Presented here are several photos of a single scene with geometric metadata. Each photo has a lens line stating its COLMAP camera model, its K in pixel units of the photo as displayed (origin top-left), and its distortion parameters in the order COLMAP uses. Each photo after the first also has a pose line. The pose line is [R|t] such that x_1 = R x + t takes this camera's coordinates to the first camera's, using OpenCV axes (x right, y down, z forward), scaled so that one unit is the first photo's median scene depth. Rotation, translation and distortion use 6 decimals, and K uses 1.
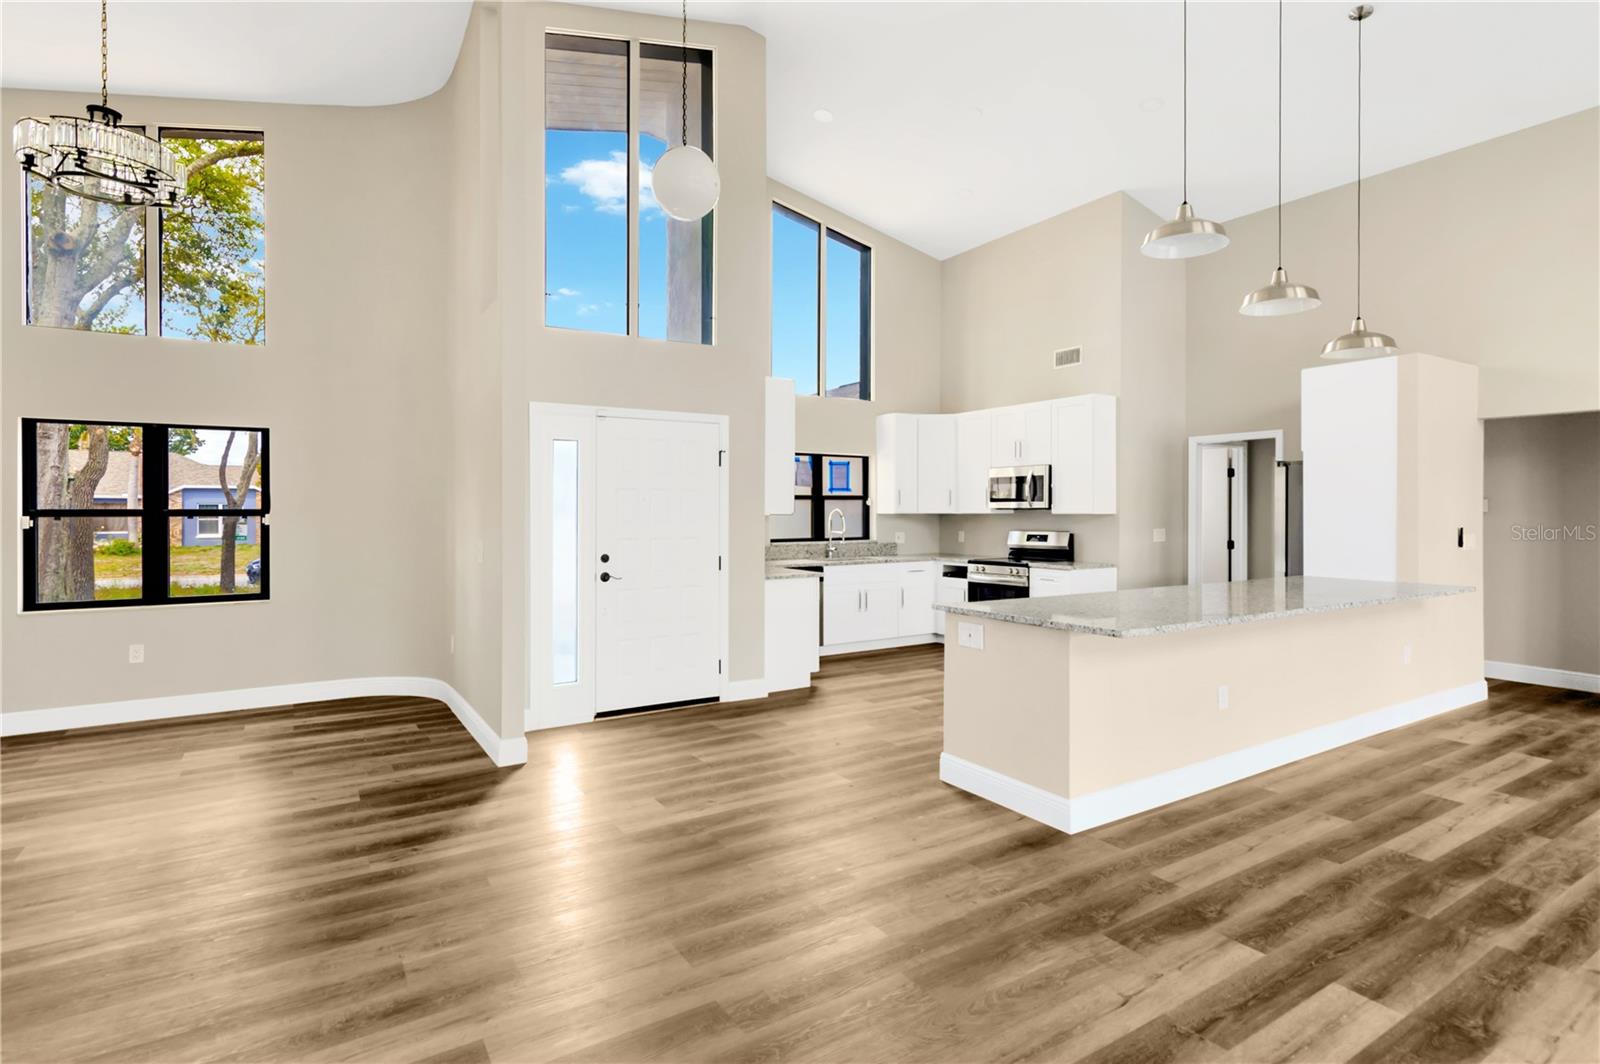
lens RADIAL K [[799.9, 0, 807.0], [0, 799.9, 513.5], [0, 0, 1]] dist [-0.000862, 0.000090]
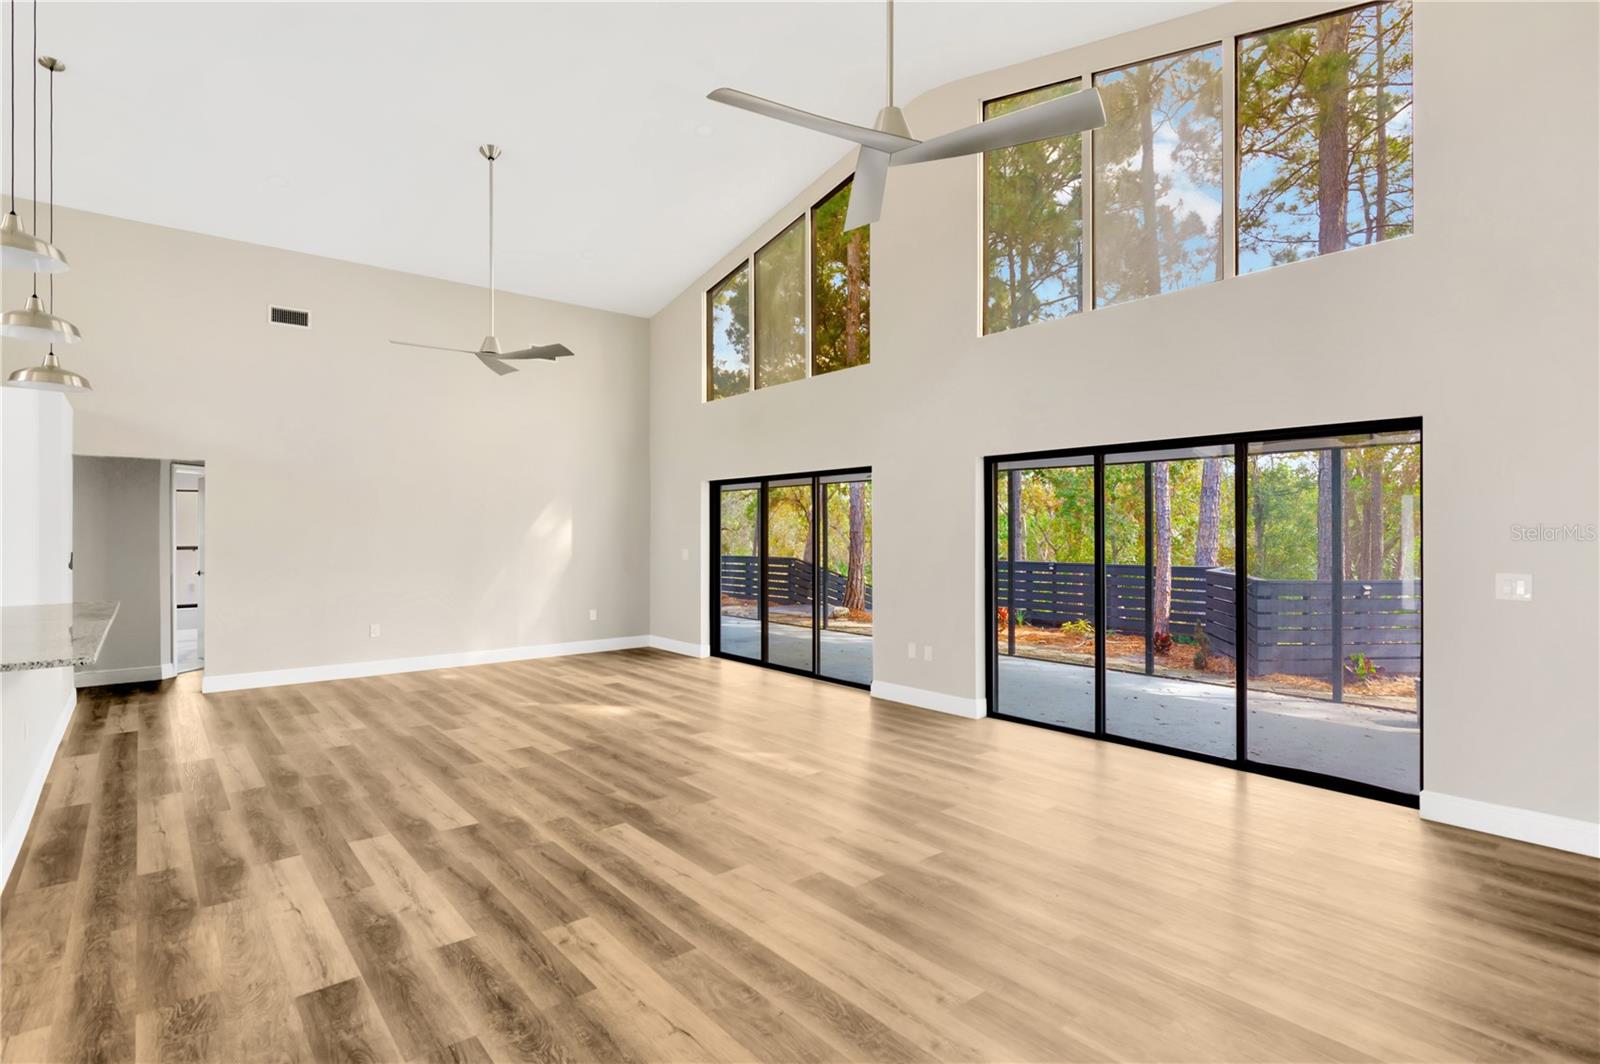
lens RADIAL K [[789.3, 0, 803.1], [0, 789.3, 523.1], [0, 0, 1]] dist [-0.001602, 0.001165]
pose [[-0.132095, 0.011747, 0.991167, -0.407636], [0.008661, 0.999905, -0.010696, -0.001832], [-0.991199, 0.007171, -0.132184, 0.138584]]
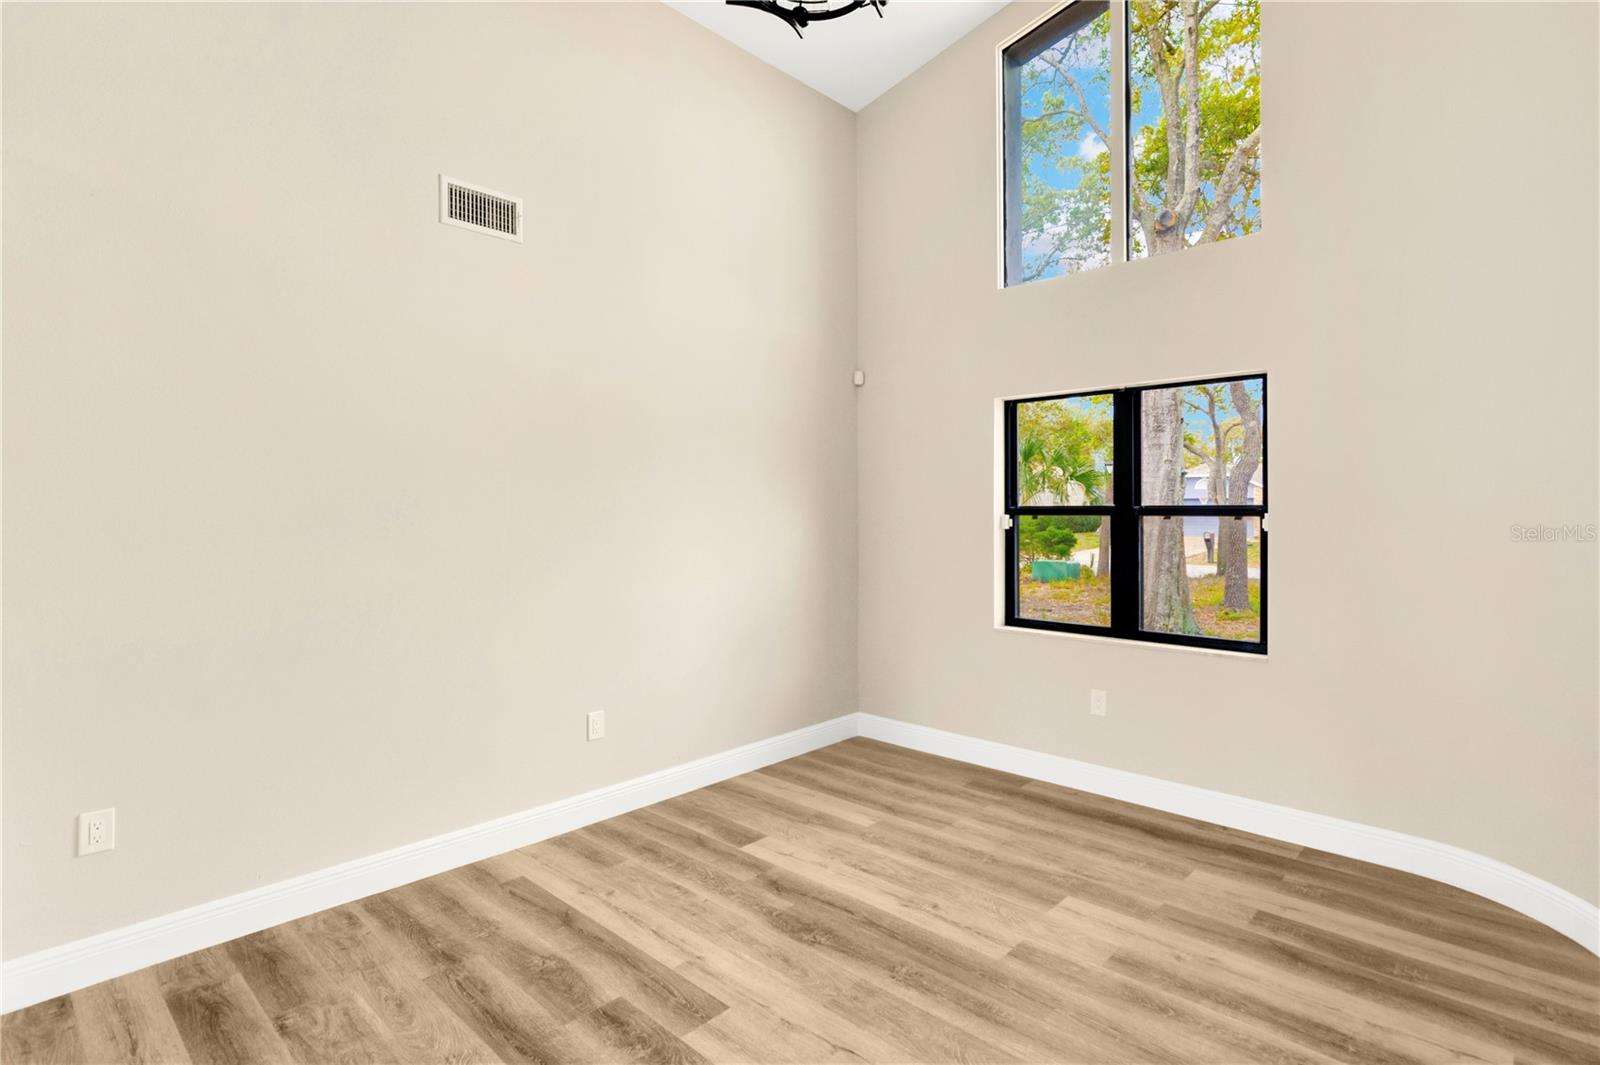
lens RADIAL K [[799.9, 0, 807.0], [0, 799.9, 514.0], [0, 0, 1]] dist [-0.000862, 0.000090]
pose [[0.244996, 0.007621, -0.969494, -0.183683], [0.000048, 0.999969, 0.007872, -0.003723], [0.969524, -0.001975, 0.244988, 0.538028]]
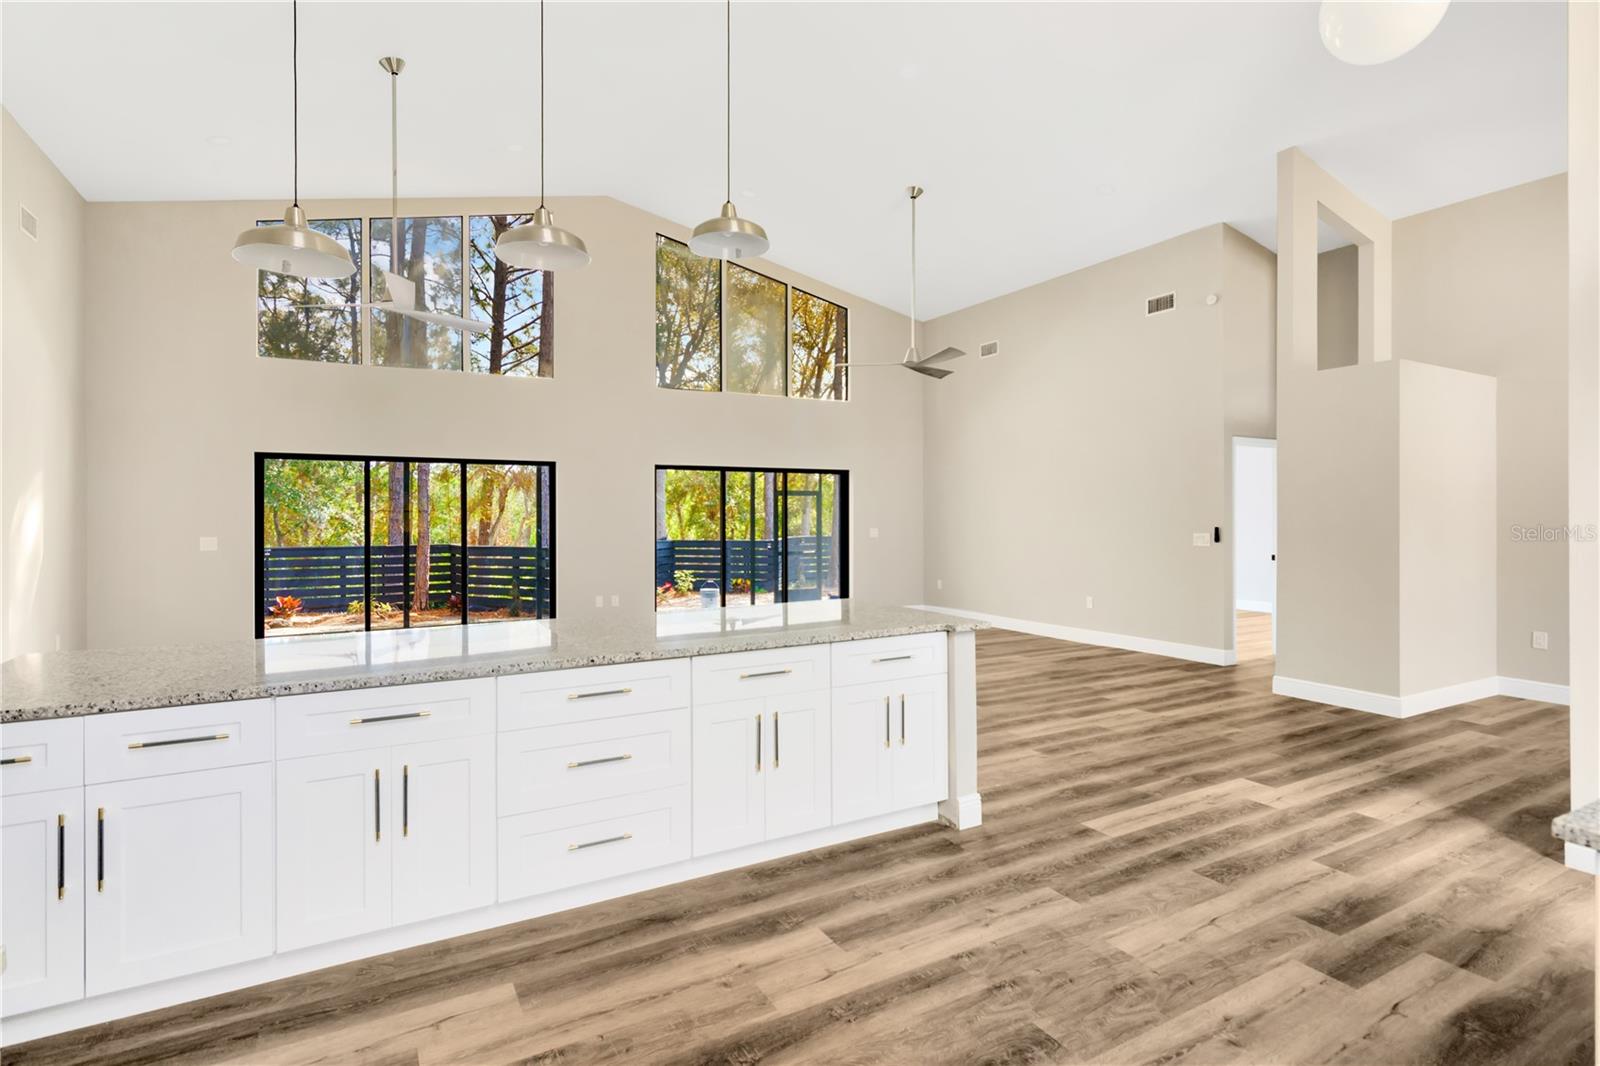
lens RADIAL K [[789.3, 0, 803.1], [0, 789.3, 524.1], [0, 0, 1]] dist [-0.001602, 0.001165]
pose [[-0.998559, 0.002870, 0.053593, 0.232422], [0.003831, 0.999834, 0.017832, -0.007602], [-0.053533, 0.018012, -0.998404, 1.383462]]
